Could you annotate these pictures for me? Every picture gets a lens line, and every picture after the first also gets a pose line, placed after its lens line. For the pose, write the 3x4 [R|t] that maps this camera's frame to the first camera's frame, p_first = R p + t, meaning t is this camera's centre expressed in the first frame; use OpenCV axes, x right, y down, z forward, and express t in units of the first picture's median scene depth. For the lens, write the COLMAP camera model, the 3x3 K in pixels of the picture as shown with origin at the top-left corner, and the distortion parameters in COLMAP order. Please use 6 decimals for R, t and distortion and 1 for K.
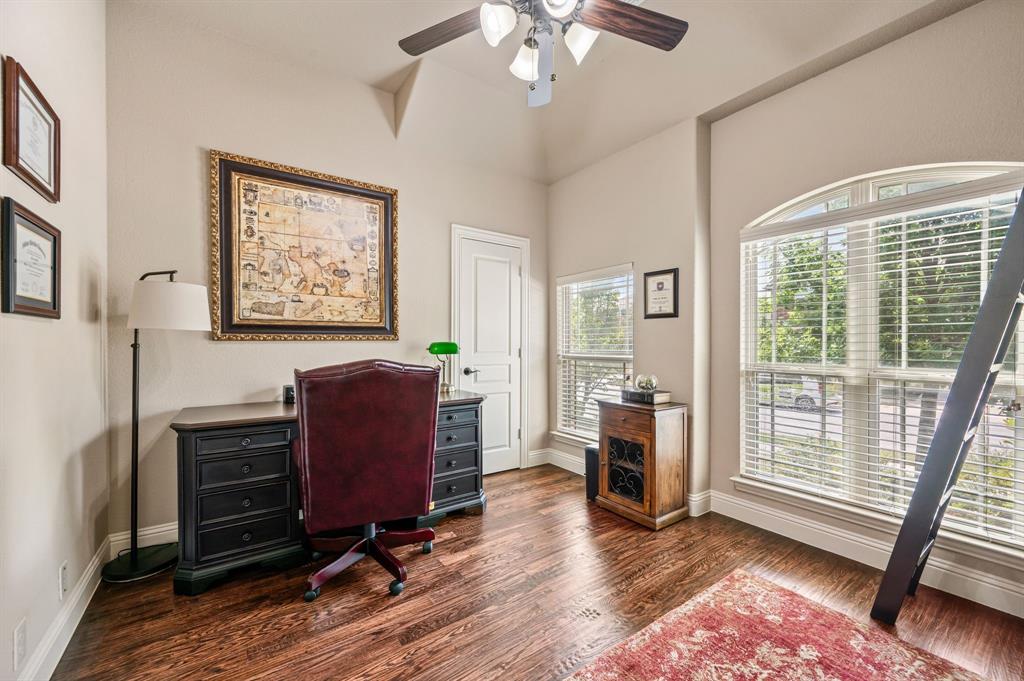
lens RADIAL K [[408.1, 0, 508.5], [0, 408.1, 340.4], [0, 0, 1]] dist [-0.000039, 0.000223]
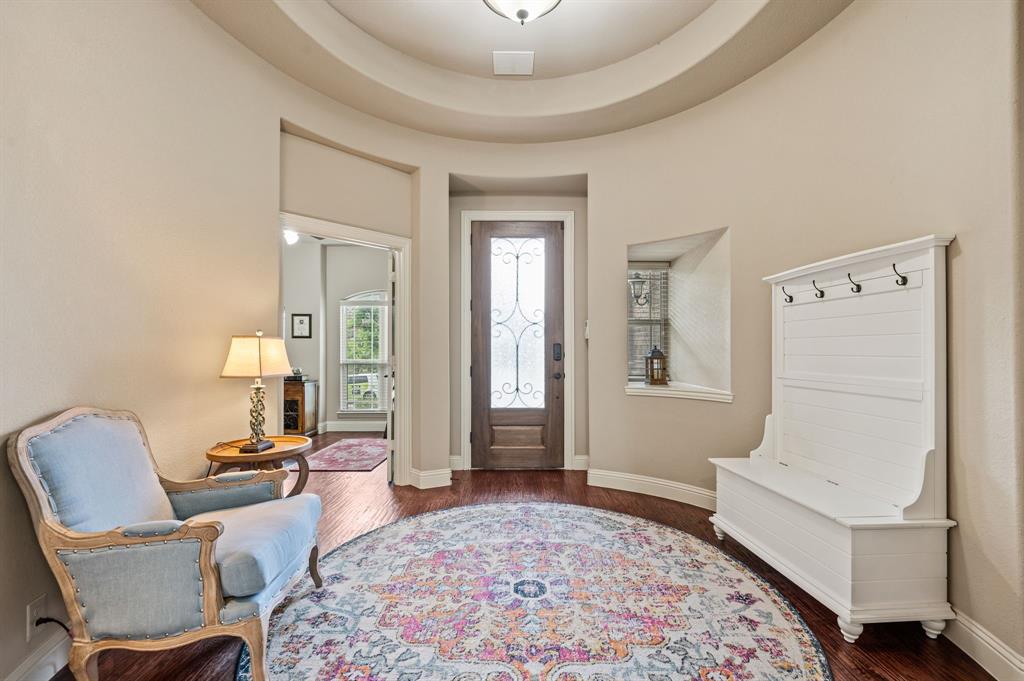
lens RADIAL K [[408.1, 0, 508.5], [0, 408.1, 340.4], [0, 0, 1]] dist [-0.000039, 0.000223]
pose [[0.577834, 0.011897, 0.816067, -0.689824], [0.003446, 0.999849, -0.017016, -0.009053], [-0.816147, 0.012644, 0.577706, -0.991177]]
